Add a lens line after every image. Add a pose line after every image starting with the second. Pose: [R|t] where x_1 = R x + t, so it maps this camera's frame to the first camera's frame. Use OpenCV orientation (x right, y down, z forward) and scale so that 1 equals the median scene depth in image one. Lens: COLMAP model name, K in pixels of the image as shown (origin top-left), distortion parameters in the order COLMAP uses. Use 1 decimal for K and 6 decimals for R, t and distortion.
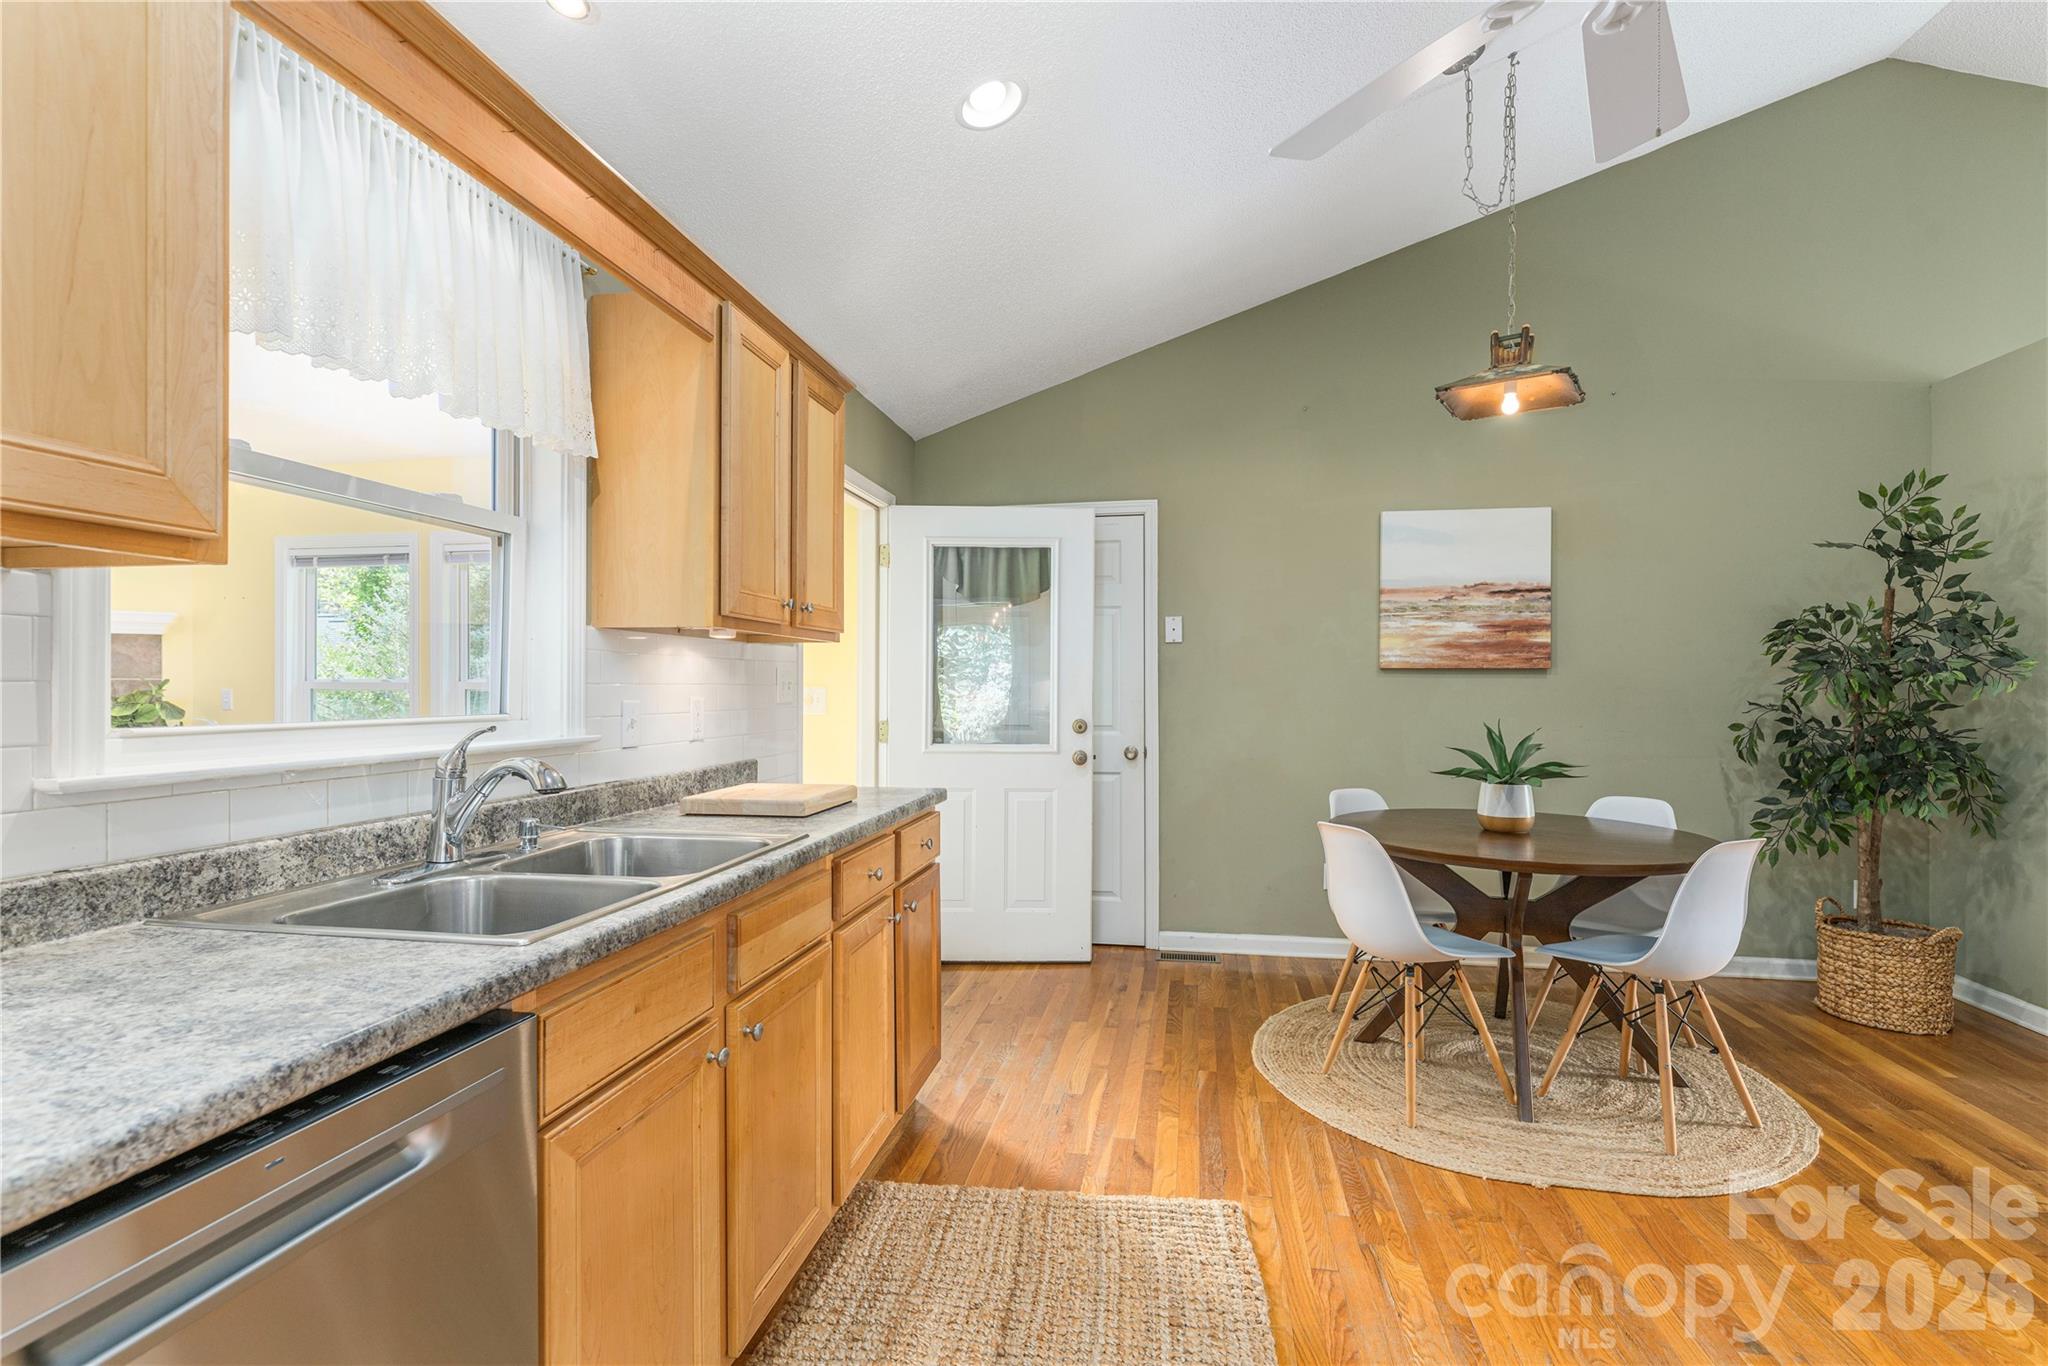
lens RADIAL K [[939.9, 0, 1031.1], [0, 939.9, 691.8], [0, 0, 1]] dist [-0.001030, -0.000148]
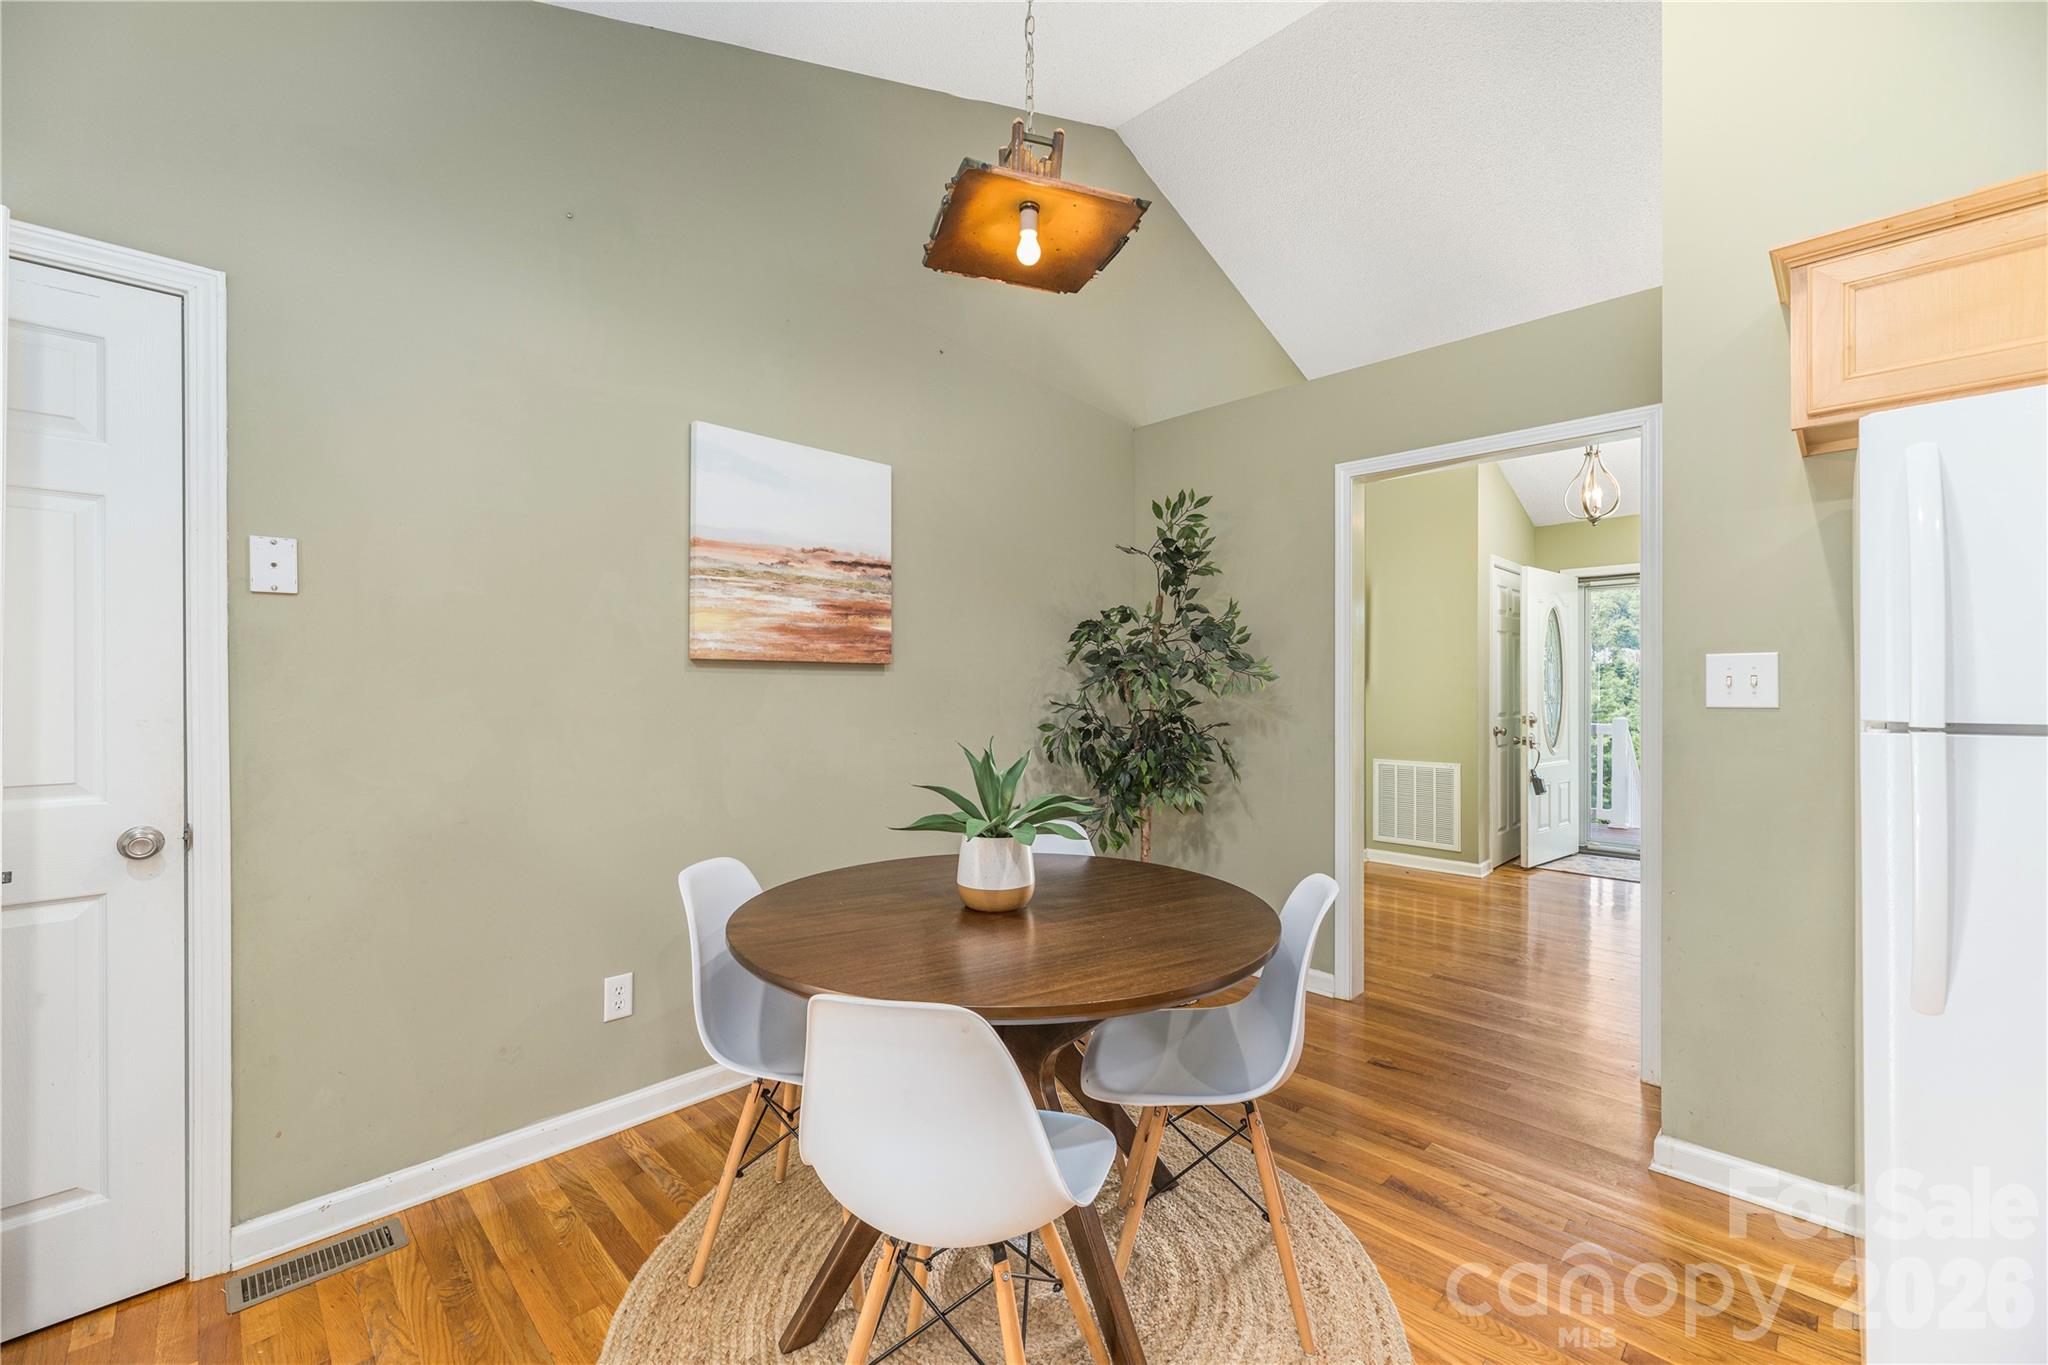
lens RADIAL K [[829.7, 0, 1025.1], [0, 829.7, 684.9], [0, 0, 1]] dist [-0.000140, -0.000037]
pose [[0.572940, -0.000761, 0.819597, 0.030136], [0.004775, 0.999986, -0.002409, -0.004417], [-0.819583, 0.005294, 0.572936, 0.492493]]
